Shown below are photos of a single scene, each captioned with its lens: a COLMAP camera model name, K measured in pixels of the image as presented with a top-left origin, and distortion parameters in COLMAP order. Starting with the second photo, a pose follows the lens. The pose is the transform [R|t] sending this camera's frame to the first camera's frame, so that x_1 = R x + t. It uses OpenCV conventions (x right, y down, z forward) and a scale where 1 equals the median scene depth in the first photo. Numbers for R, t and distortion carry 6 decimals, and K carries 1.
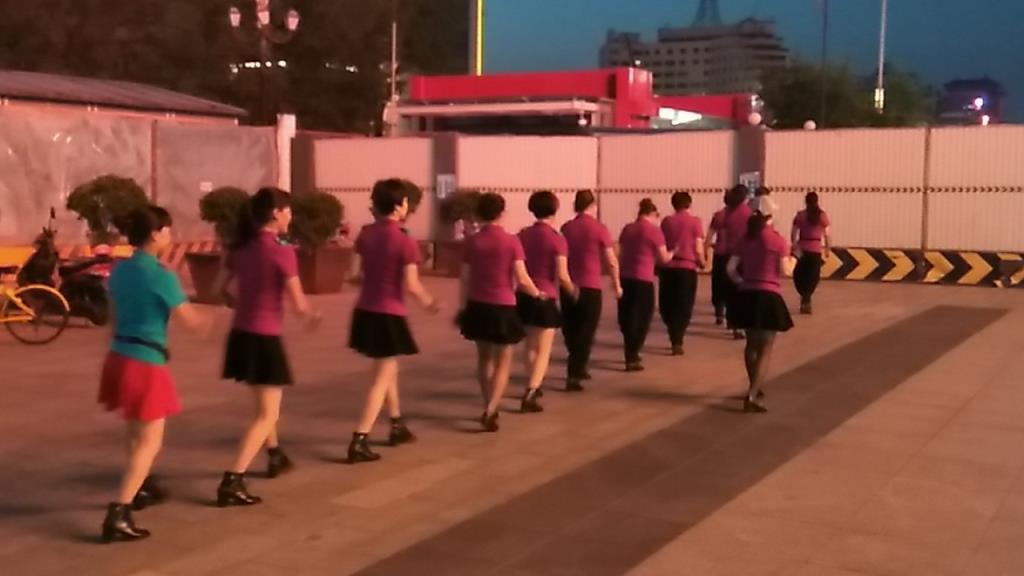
lens RADIAL K [[1158.3, 0, 469.9], [0, 1158.3, 289.0], [0, 0, 1]] dist [0.070356, -0.023238]
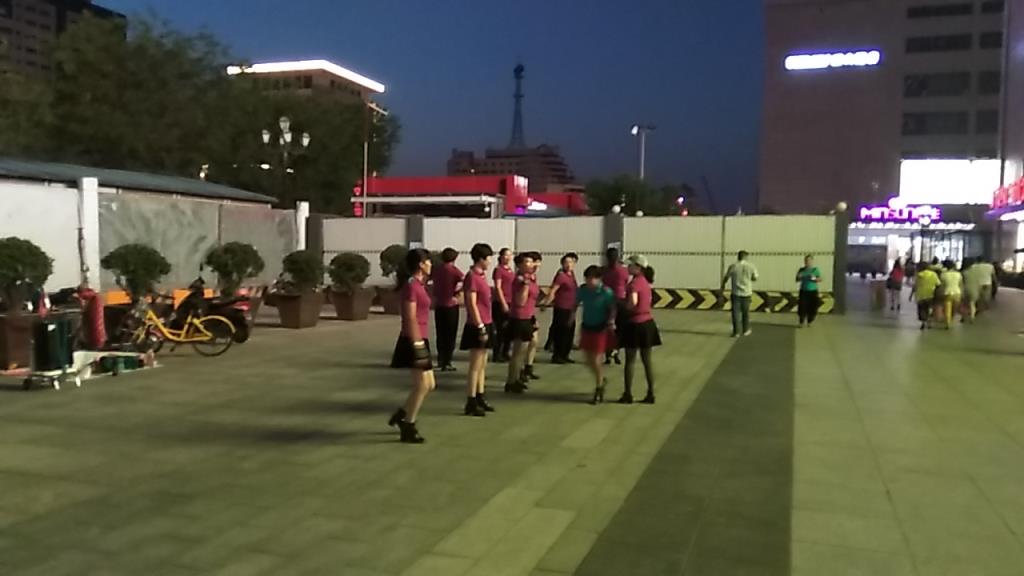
lens RADIAL K [[767.7, 0, 459.8], [0, 767.7, 300.7], [0, 0, 1]] dist [0.062383, -0.095533]
pose [[0.987080, -0.006405, 0.160097, -0.126225], [0.010011, 0.999714, -0.021730, 0.001065], [-0.159912, 0.023052, 0.986862, -0.011564]]
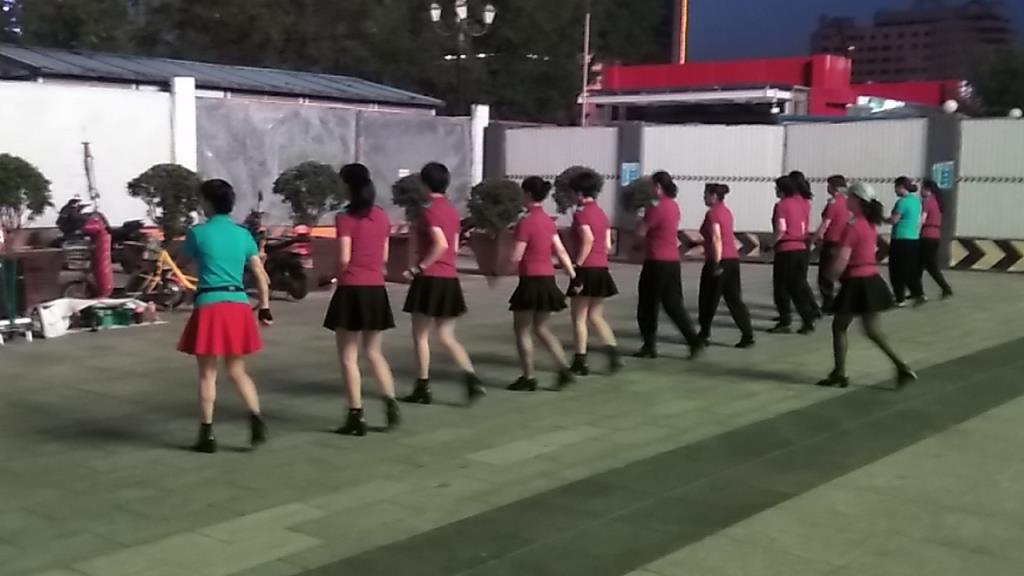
lens RADIAL K [[1140.1, 0, 473.1], [0, 1140.1, 291.4], [0, 0, 1]] dist [0.078294, -0.034816]
pose [[0.984310, 0.026196, -0.174493, 0.021698], [-0.023740, 0.999588, 0.016152, 0.001955], [0.174845, -0.011756, 0.984526, -0.021394]]
